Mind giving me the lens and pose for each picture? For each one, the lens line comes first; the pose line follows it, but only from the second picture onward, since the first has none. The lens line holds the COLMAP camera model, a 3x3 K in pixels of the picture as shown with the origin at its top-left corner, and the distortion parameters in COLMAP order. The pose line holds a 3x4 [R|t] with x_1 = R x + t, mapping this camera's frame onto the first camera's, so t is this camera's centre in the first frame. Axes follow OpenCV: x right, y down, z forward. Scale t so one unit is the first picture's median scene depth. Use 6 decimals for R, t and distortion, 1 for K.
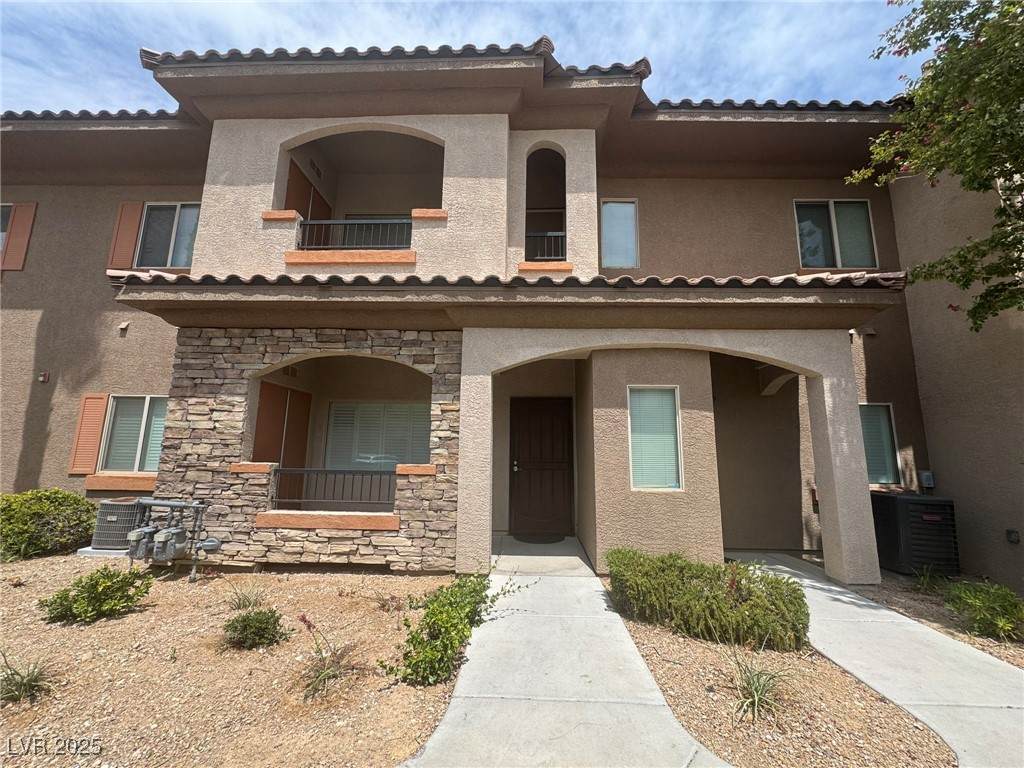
lens RADIAL K [[408.6, 0, 513.0], [0, 408.6, 382.2], [0, 0, 1]] dist [0.002780, -0.000138]
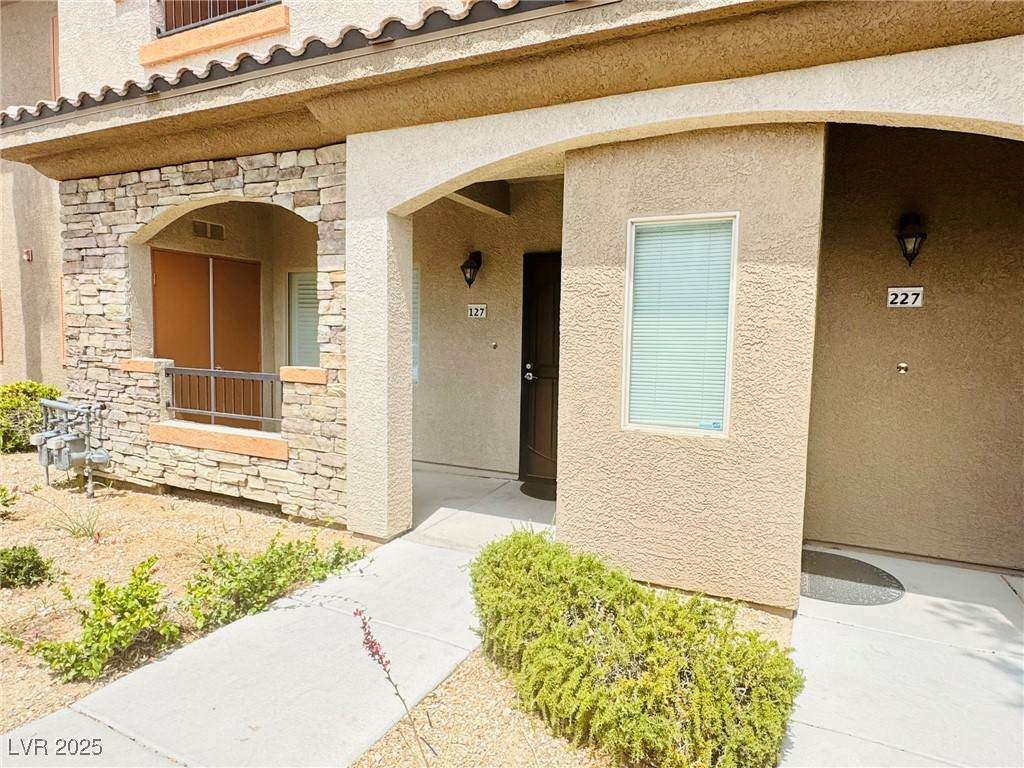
lens RADIAL K [[627.2, 0, 512.9], [0, 627.2, 383.5], [0, 0, 1]] dist [-0.002003, 0.000378]
pose [[0.910786, 0.038162, -0.411111, 0.474290], [0.061275, 0.972199, 0.225996, 0.020500], [0.408306, -0.231025, 0.883127, 0.245478]]
